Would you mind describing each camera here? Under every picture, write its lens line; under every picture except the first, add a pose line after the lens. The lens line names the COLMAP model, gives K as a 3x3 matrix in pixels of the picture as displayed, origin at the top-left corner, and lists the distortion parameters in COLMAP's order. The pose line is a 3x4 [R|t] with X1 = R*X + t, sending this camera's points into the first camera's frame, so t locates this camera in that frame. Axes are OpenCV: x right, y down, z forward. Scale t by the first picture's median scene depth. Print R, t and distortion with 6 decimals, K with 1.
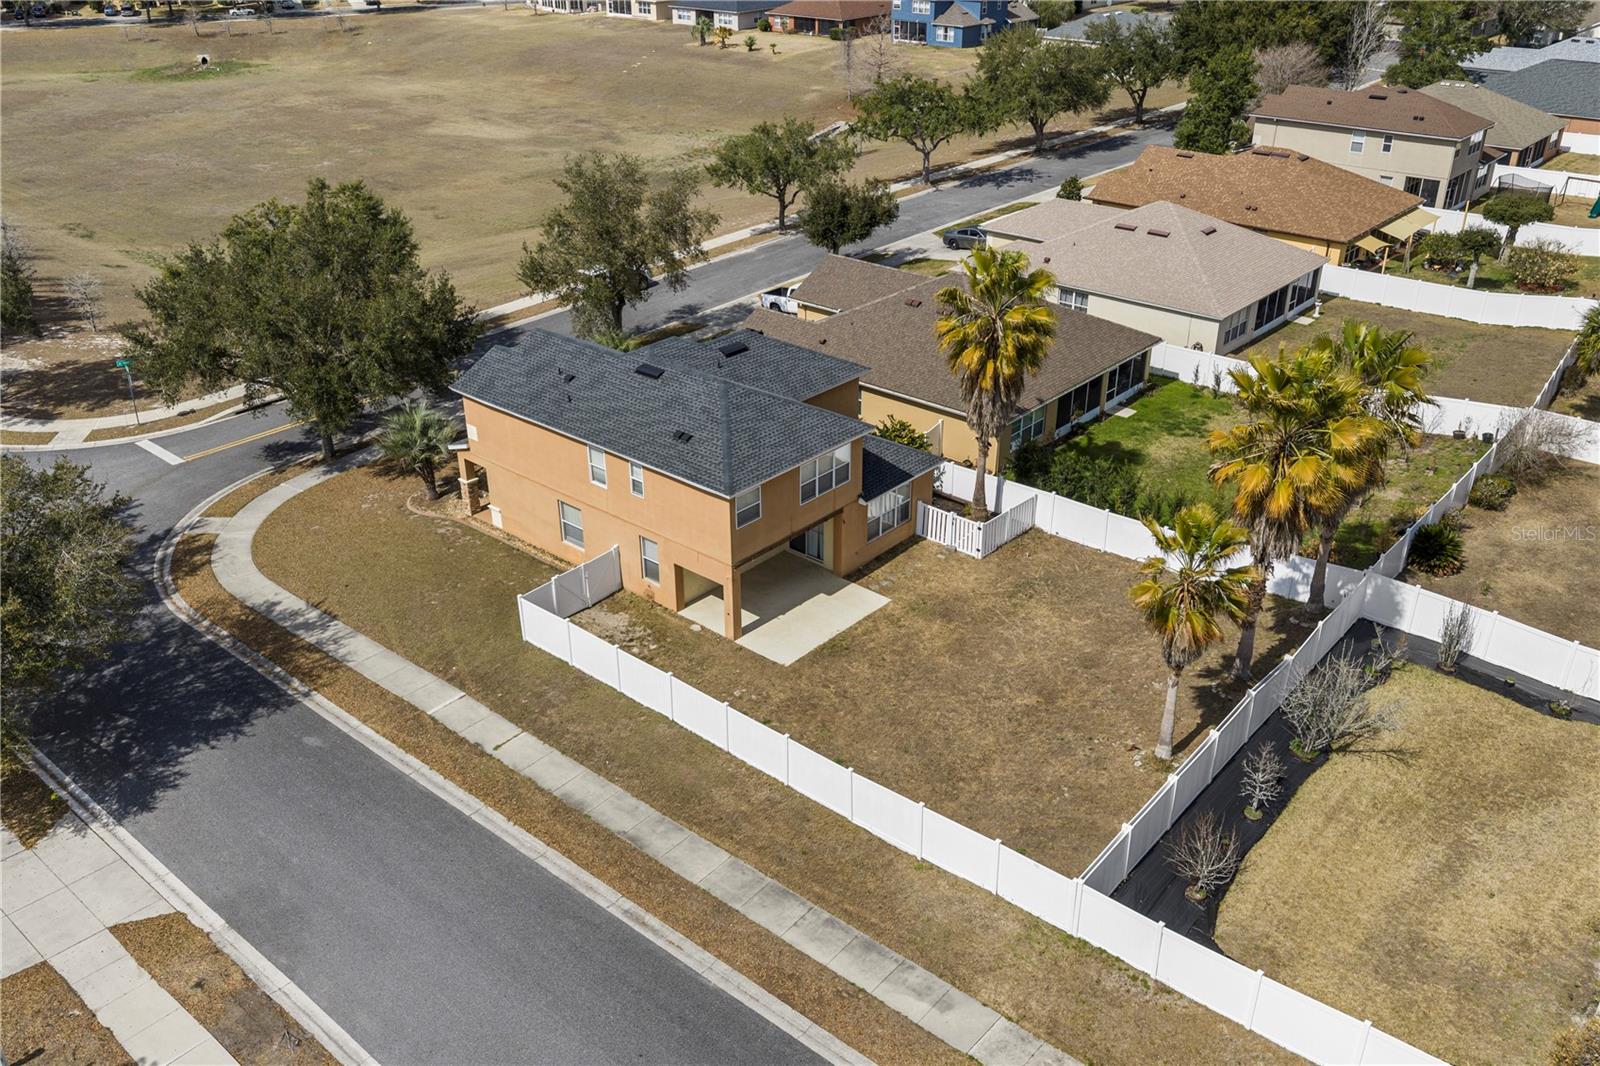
lens RADIAL K [[1323.5, 0, 805.6], [0, 1323.5, 529.6], [0, 0, 1]] dist [0.007149, -0.023301]
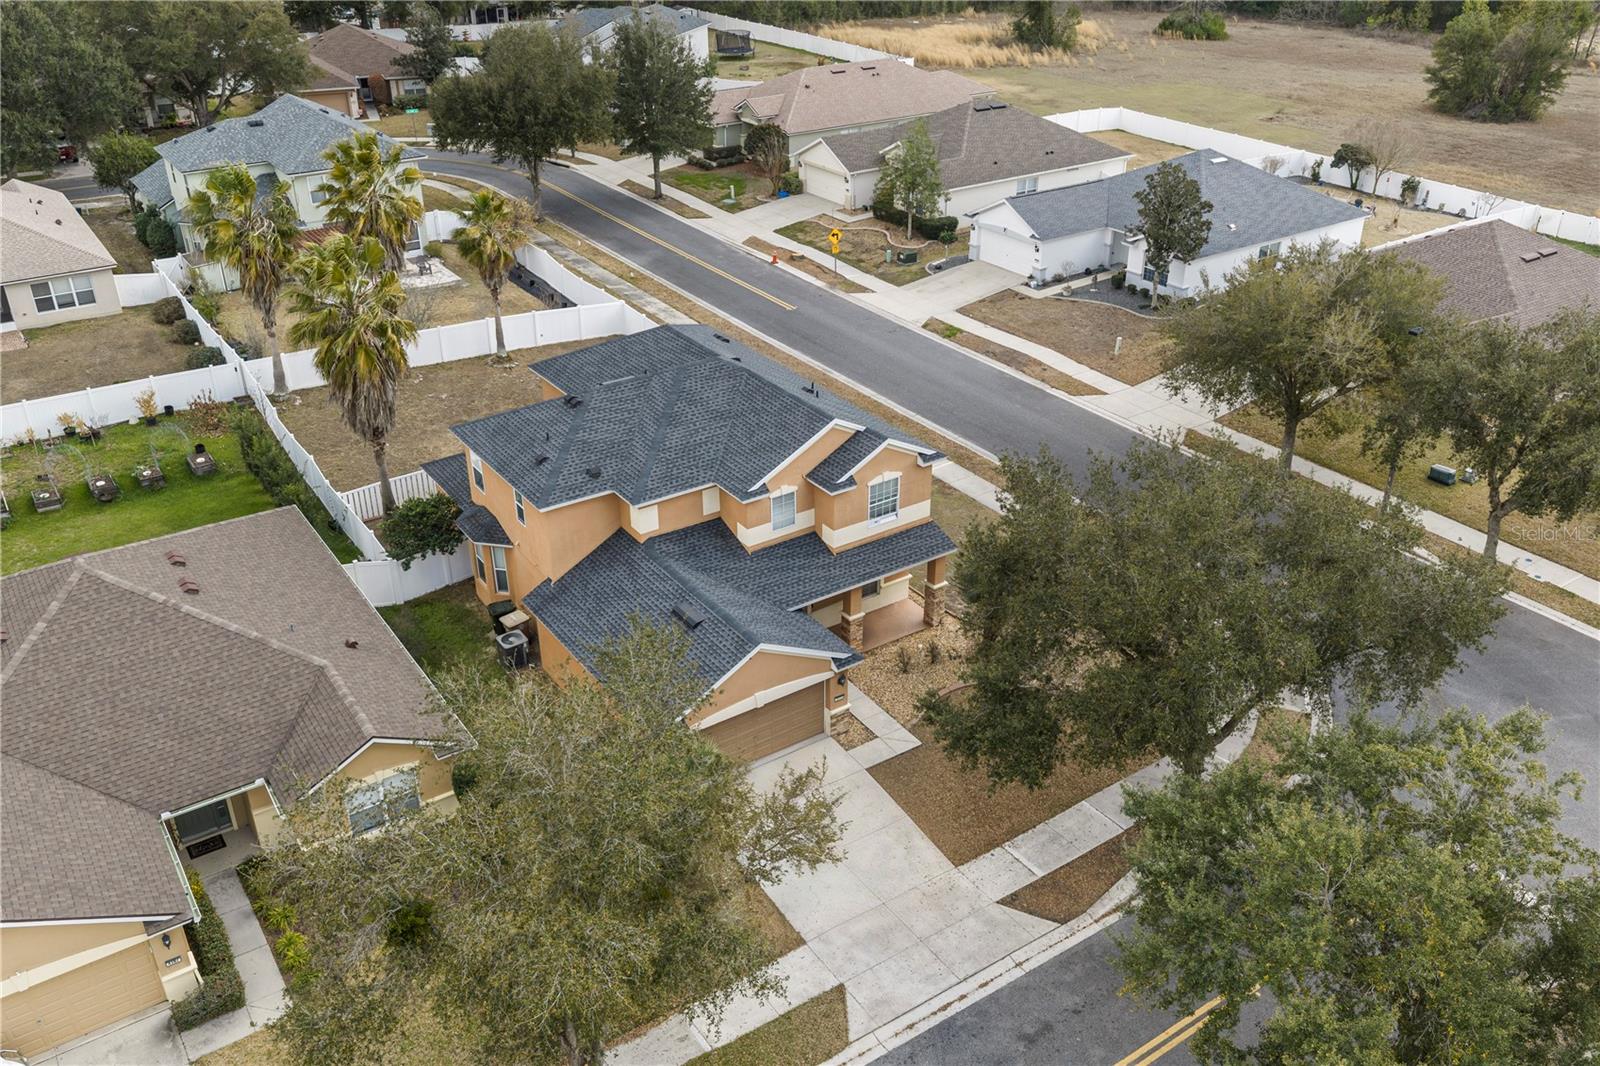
lens RADIAL K [[1323.5, 0, 801.9], [0, 1323.5, 533.3], [0, 0, 1]] dist [0.007149, -0.023301]
pose [[-0.967130, -0.112329, 0.228126, -0.421511], [0.125440, 0.569623, 0.812278, -0.854288], [-0.221189, 0.814194, -0.536809, 1.692563]]
